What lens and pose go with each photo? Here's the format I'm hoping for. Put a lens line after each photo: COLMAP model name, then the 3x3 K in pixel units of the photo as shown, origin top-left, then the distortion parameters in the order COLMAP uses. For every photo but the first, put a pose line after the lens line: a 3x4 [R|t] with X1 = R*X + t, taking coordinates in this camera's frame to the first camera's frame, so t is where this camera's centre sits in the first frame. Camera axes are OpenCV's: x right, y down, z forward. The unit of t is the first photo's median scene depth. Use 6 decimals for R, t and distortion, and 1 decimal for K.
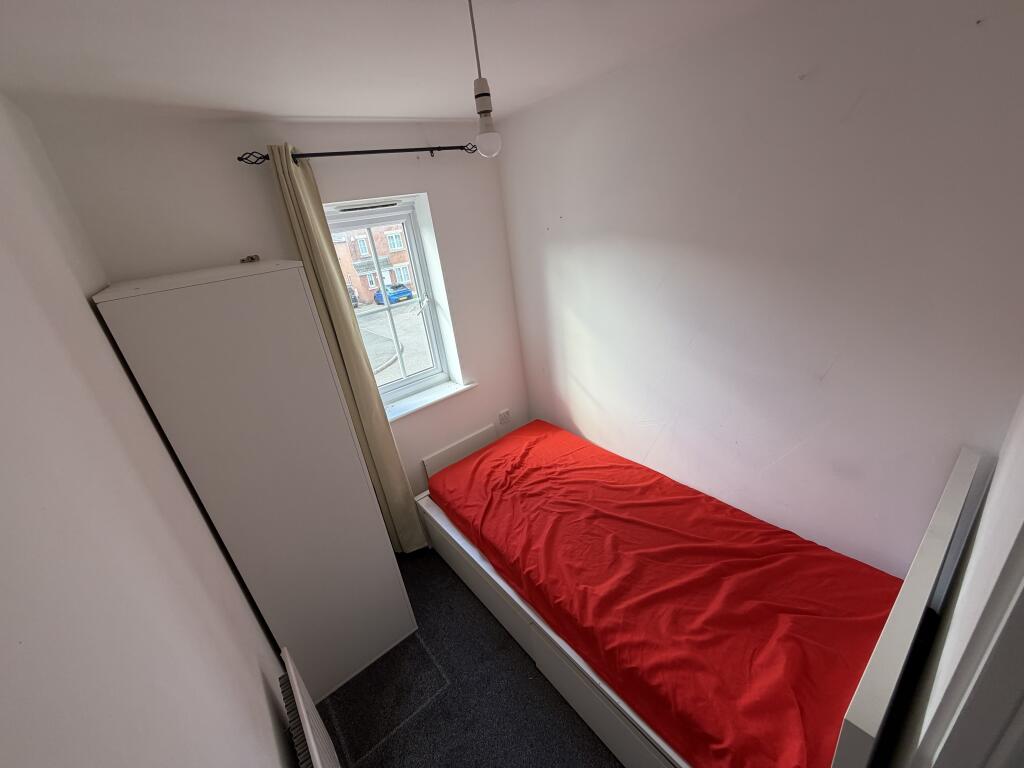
lens RADIAL K [[409.9, 0, 513.6], [0, 409.9, 386.2], [0, 0, 1]] dist [0.002488, 0.000525]
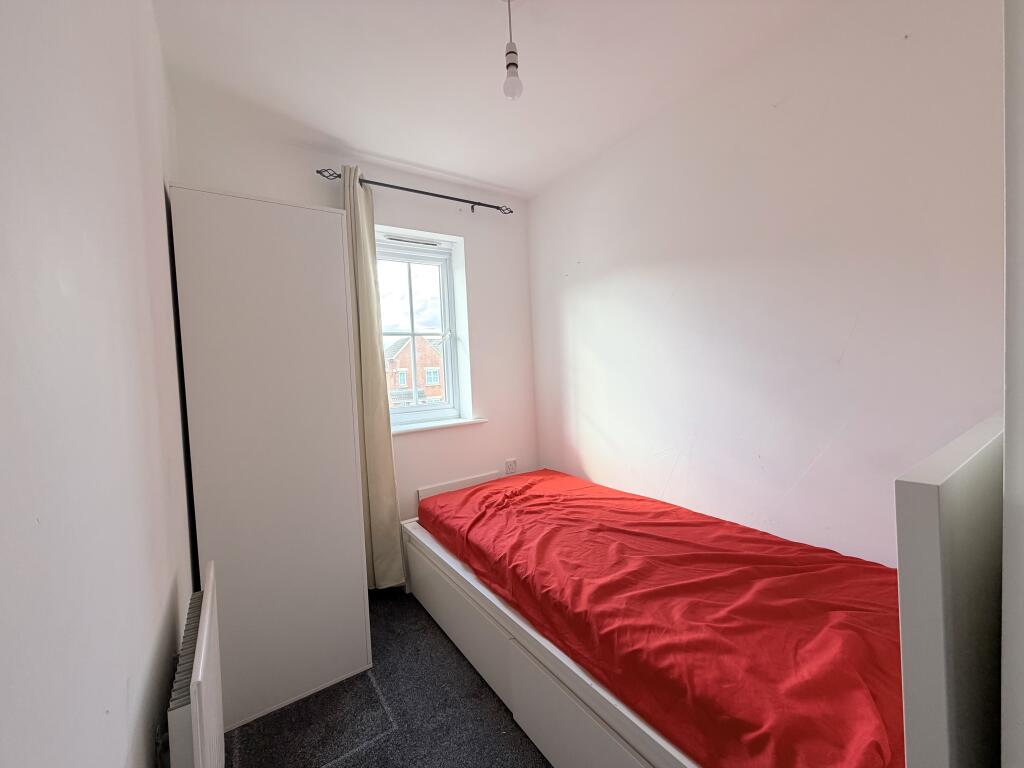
lens RADIAL K [[409.9, 0, 513.9], [0, 409.9, 387.2], [0, 0, 1]] dist [0.002488, 0.000525]
pose [[0.993845, 0.084157, -0.072045, 0.059822], [-0.104116, 0.931746, -0.347865, 0.379642], [0.037852, 0.353224, 0.934773, 0.082865]]
